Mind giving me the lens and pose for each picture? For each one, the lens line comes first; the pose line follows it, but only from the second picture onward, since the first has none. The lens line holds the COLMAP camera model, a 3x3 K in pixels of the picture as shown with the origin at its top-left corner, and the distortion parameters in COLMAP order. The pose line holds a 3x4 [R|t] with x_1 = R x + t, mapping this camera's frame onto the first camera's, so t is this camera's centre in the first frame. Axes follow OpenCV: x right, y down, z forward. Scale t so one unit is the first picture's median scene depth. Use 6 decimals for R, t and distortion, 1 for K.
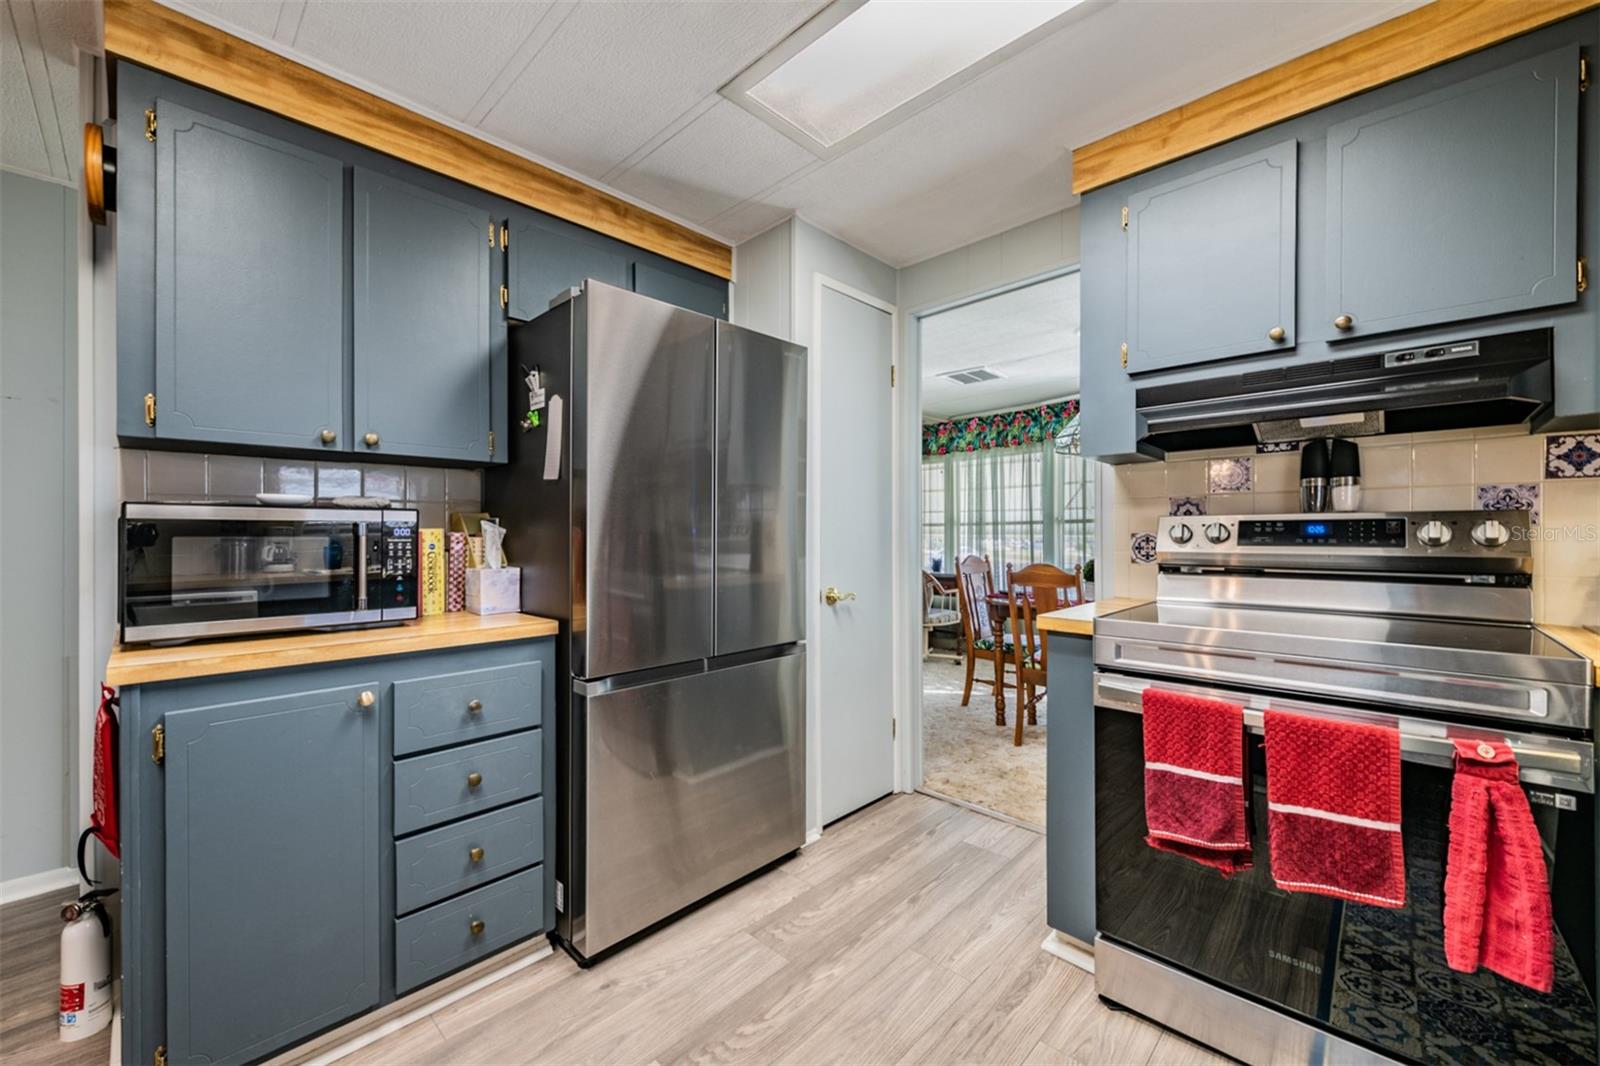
lens RADIAL K [[626.5, 0, 771.8], [0, 626.5, 536.9], [0, 0, 1]] dist [-0.001041, -0.000055]
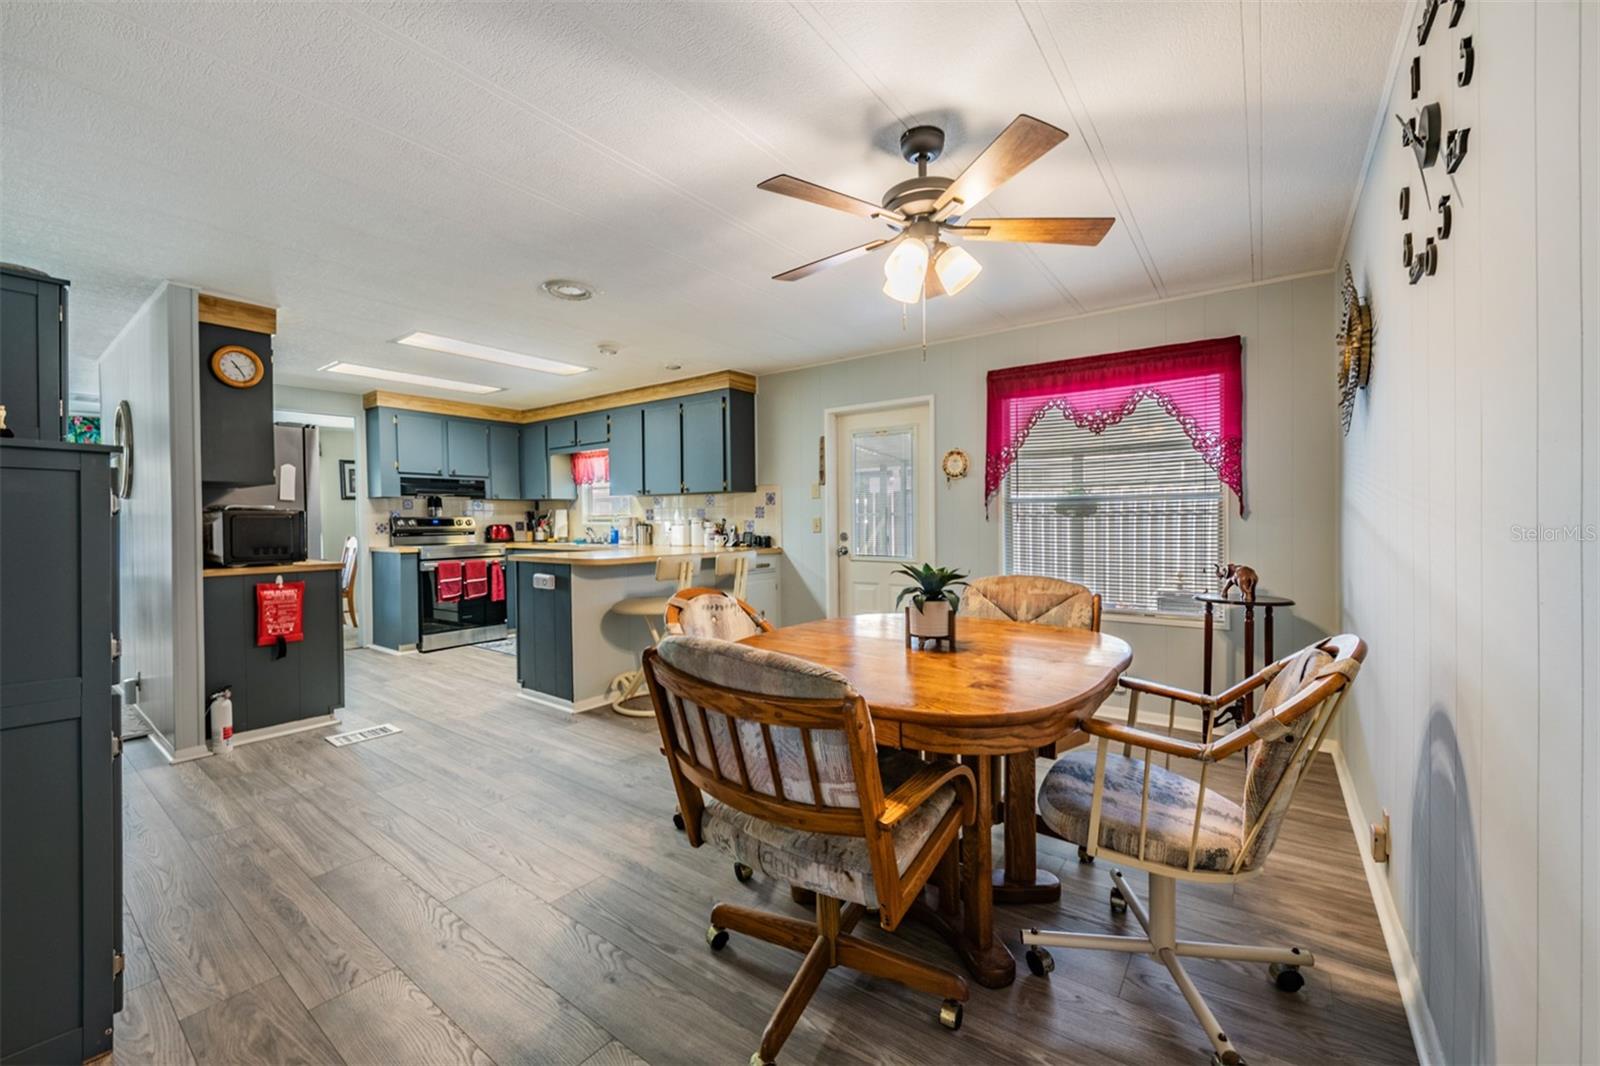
lens RADIAL K [[640.2, 0, 800.0], [0, 640.2, 533.0], [0, 0, 1]] dist [-0.002942, -0.000101]
pose [[-0.106845, -0.016806, 0.994134, -3.004656], [0.017020, 0.999680, 0.018729, 0.019301], [-0.994130, 0.018921, -0.106525, -0.682046]]
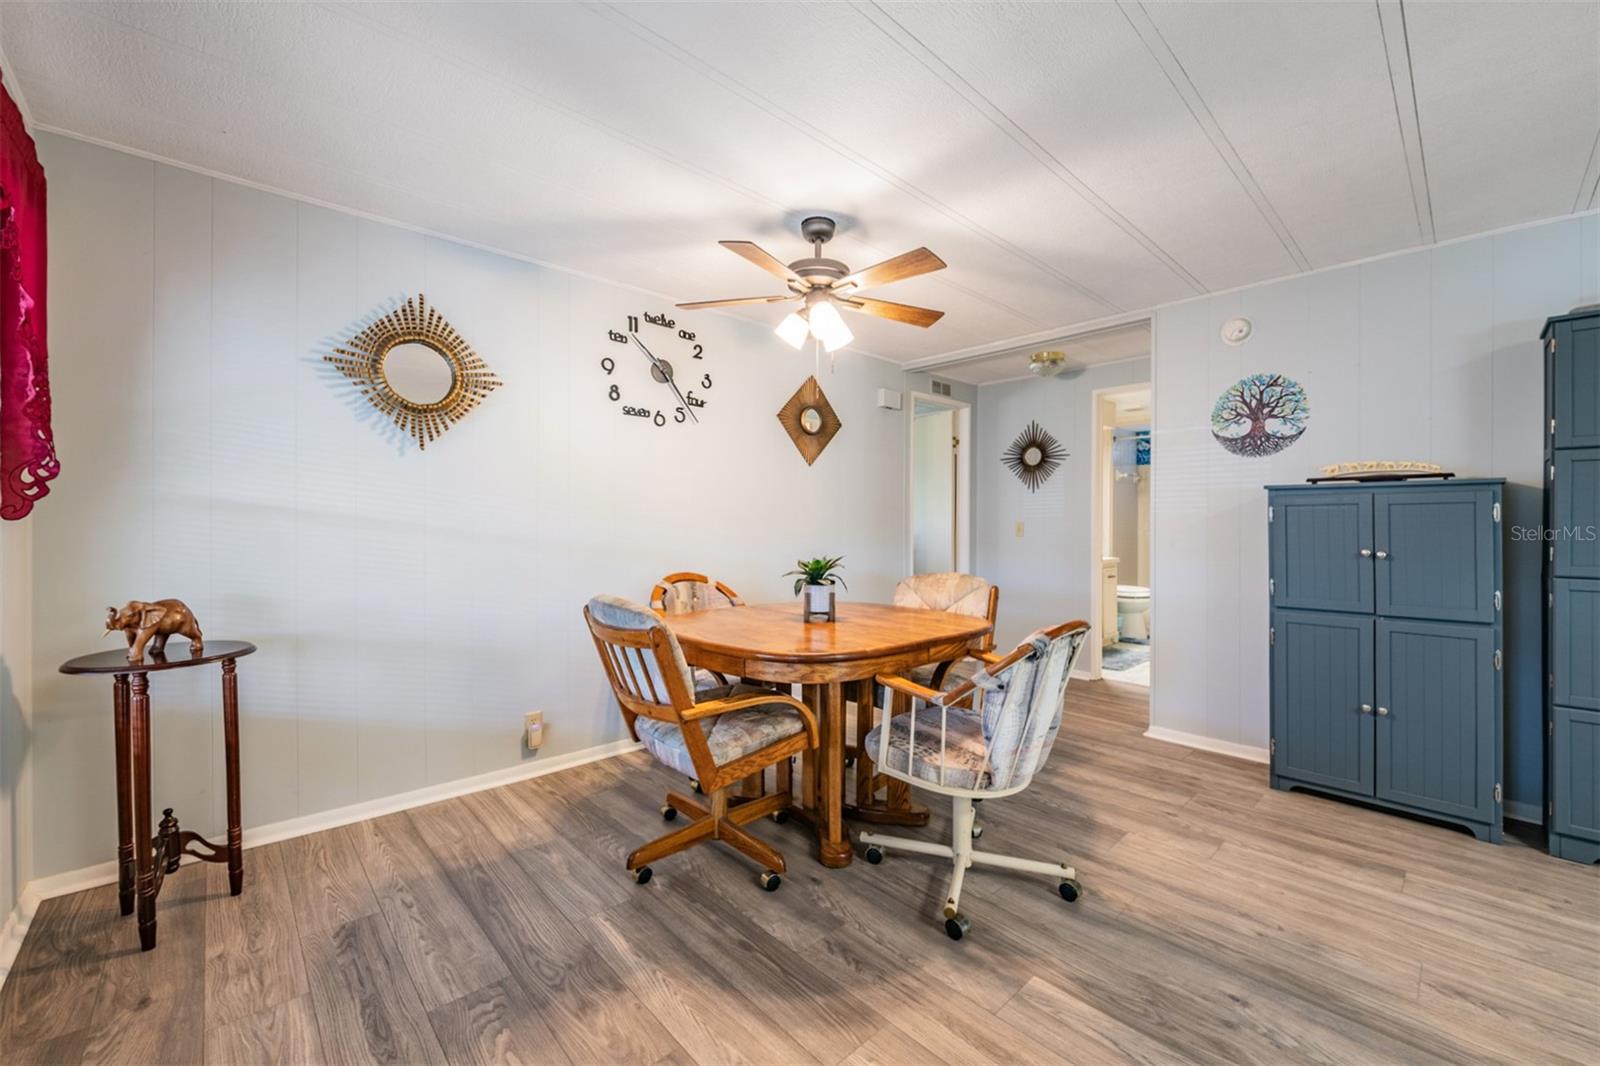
lens RADIAL K [[635.0, 0, 816.8], [0, 635.0, 519.8], [0, 0, 1]] dist [-0.019110, -0.000104]
pose [[-0.048512, -0.006706, -0.998800, -0.461683], [-0.012085, 0.999908, -0.006126, 0.024040], [0.998749, 0.011774, -0.048588, -0.964507]]
